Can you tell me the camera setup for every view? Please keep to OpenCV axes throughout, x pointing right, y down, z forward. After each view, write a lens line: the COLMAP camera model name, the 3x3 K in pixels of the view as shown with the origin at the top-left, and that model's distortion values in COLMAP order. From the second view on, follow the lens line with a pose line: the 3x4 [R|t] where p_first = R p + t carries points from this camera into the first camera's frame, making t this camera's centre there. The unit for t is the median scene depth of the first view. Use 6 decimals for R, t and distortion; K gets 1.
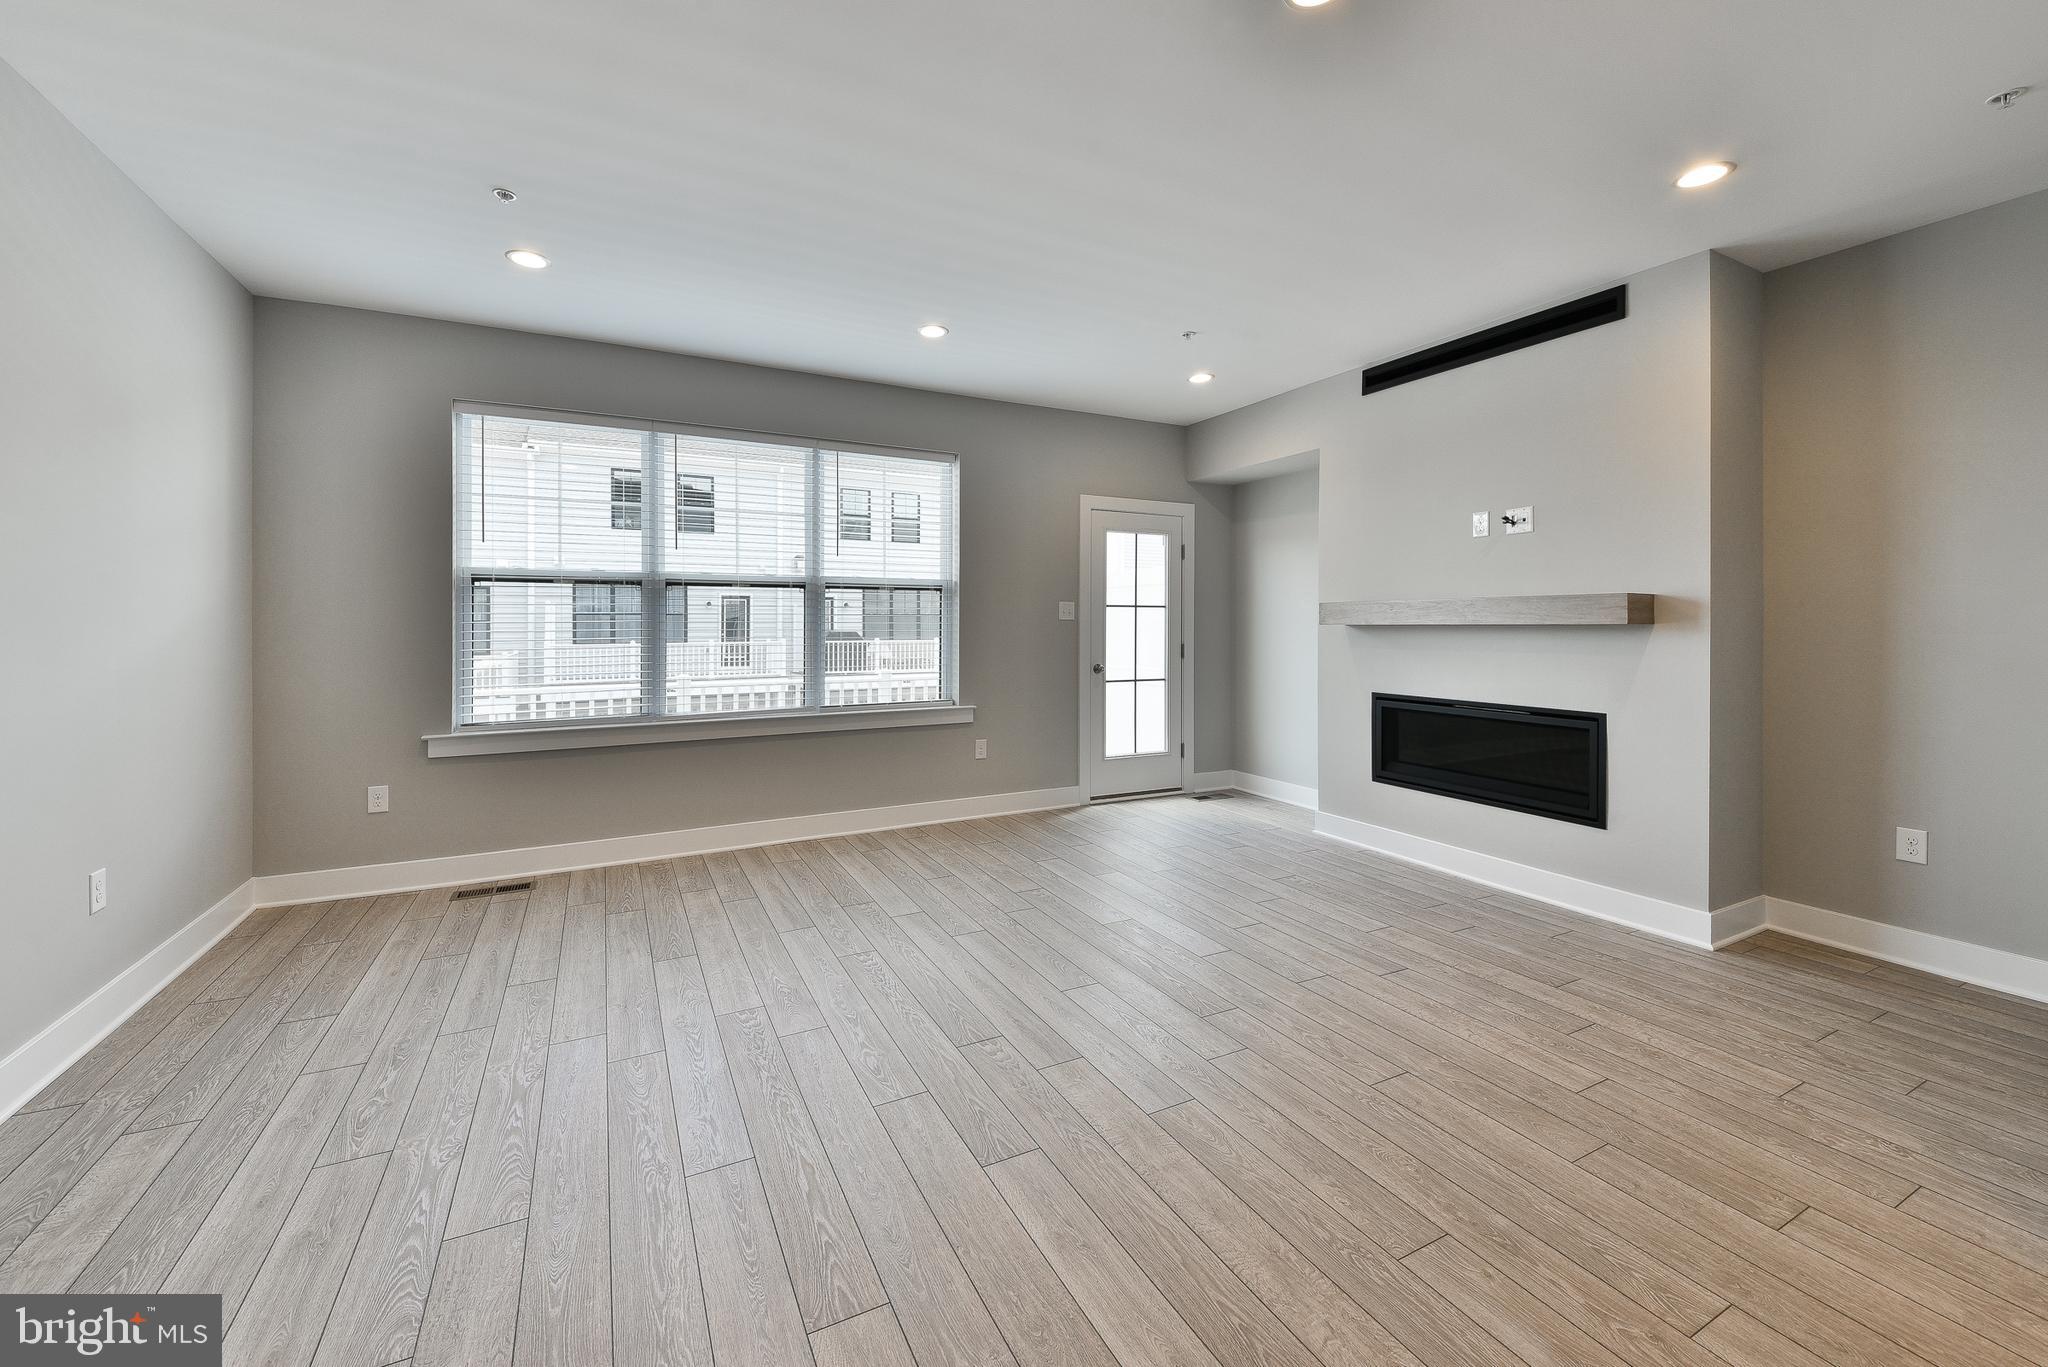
lens RADIAL K [[771.2, 0, 992.2], [0, 771.2, 629.6], [0, 0, 1]] dist [0.017948, -0.000180]
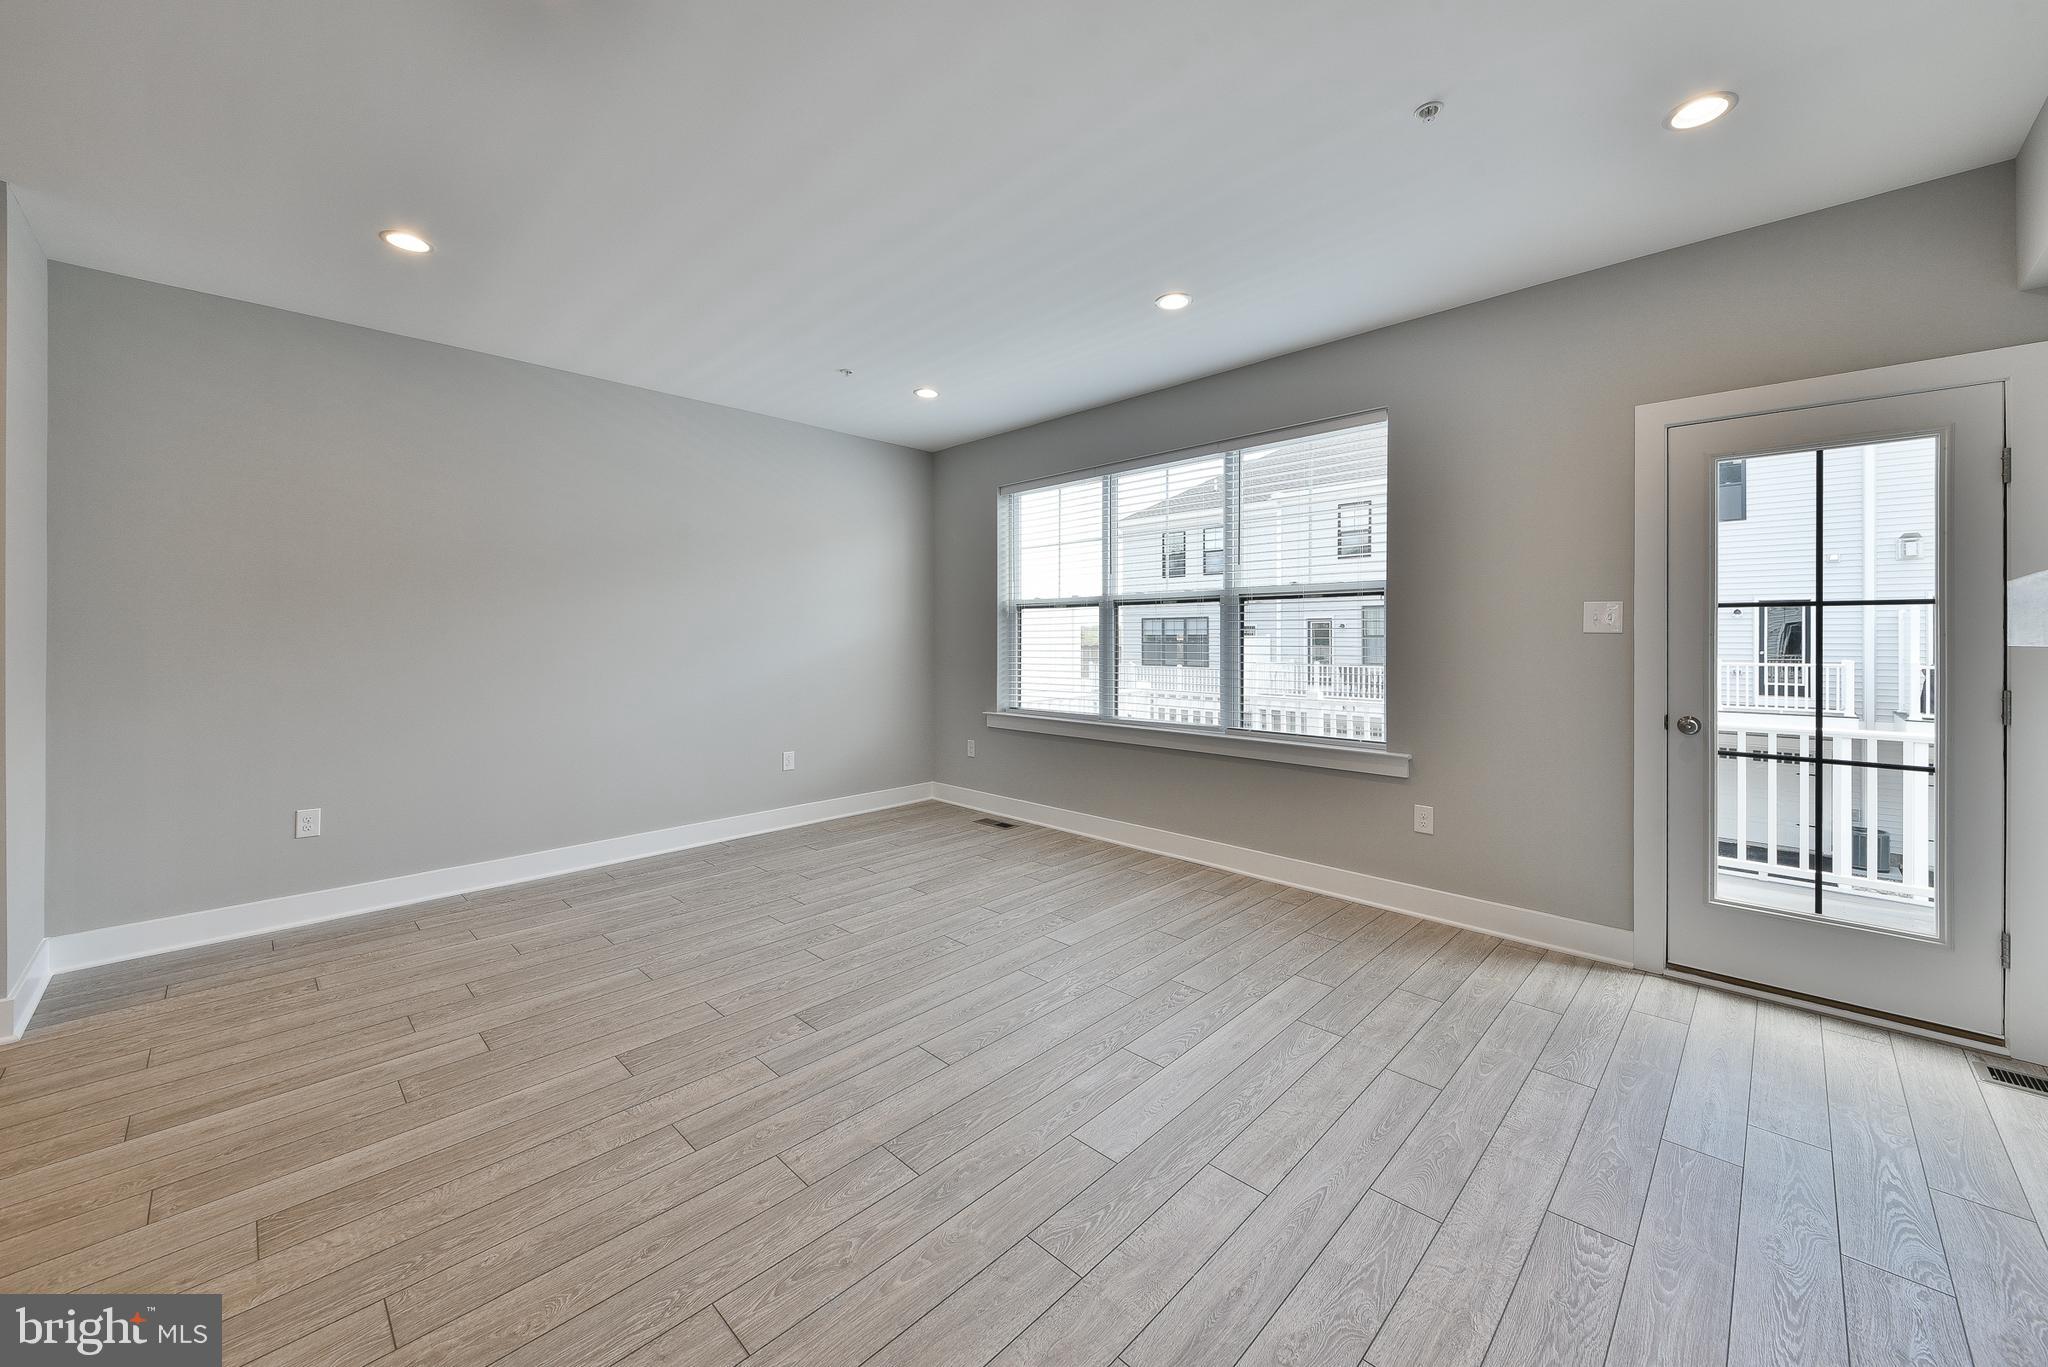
lens RADIAL K [[771.2, 0, 1058.7], [0, 771.2, 642.6], [0, 0, 1]] dist [0.017948, -0.000180]
pose [[0.353270, 0.009811, -0.935470, 0.688540], [-0.003067, 0.999952, 0.009329, -0.013648], [0.935517, -0.000427, 0.353283, 0.570749]]
